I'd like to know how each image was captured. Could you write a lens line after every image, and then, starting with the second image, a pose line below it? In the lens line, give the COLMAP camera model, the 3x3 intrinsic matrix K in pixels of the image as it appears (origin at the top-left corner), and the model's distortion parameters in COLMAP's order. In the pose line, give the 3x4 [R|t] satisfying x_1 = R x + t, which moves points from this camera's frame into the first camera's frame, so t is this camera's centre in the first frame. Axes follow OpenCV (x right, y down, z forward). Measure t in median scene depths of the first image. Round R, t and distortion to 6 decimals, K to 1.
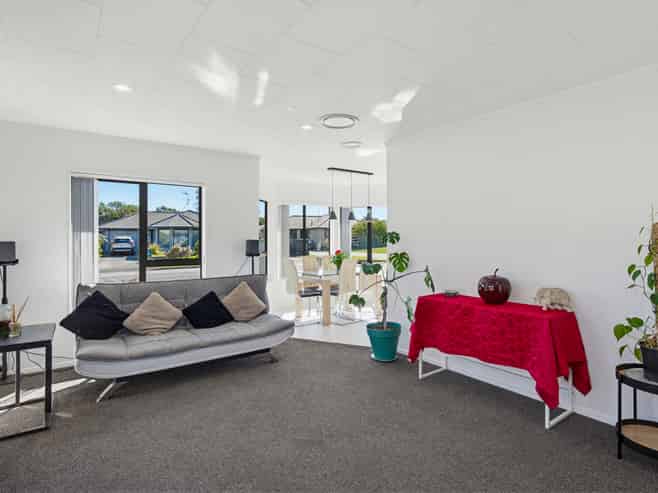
lens RADIAL K [[357.6, 0, 332.8], [0, 357.6, 241.6], [0, 0, 1]] dist [-0.004203, -0.001166]
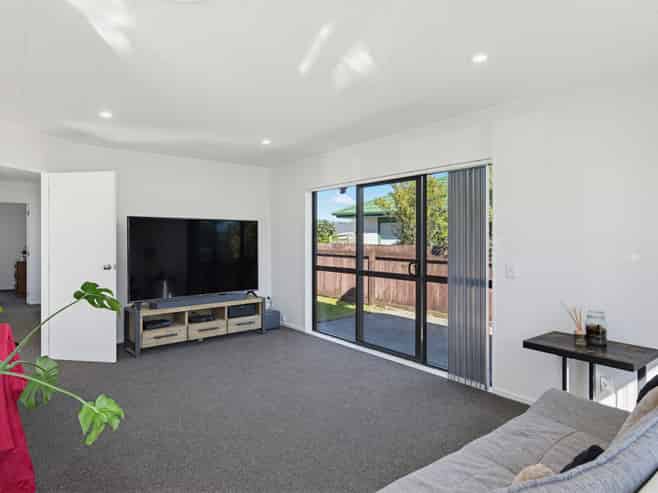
lens RADIAL K [[419.0, 0, 328.6], [0, 419.0, 244.2], [0, 0, 1]] dist [0.000487, -0.000177]
pose [[-0.999858, -0.000739, 0.016821, -0.181694], [-0.000429, 0.999830, 0.018456, -0.006156], [-0.016832, 0.018447, -0.999688, 1.410255]]
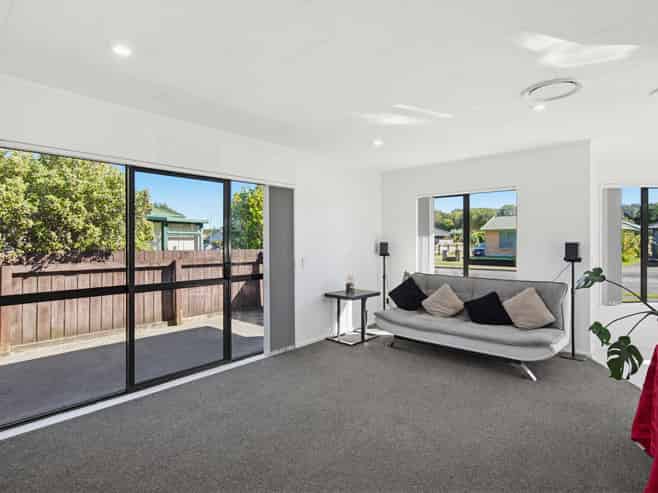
lens RADIAL K [[357.6, 0, 332.8], [0, 357.6, 241.6], [0, 0, 1]] dist [-0.004203, -0.001166]
pose [[0.202766, 0.007341, -0.979200, 0.624143], [-0.009037, 0.999943, 0.005625, -0.008627], [0.979186, 0.007708, 0.202821, 0.353193]]
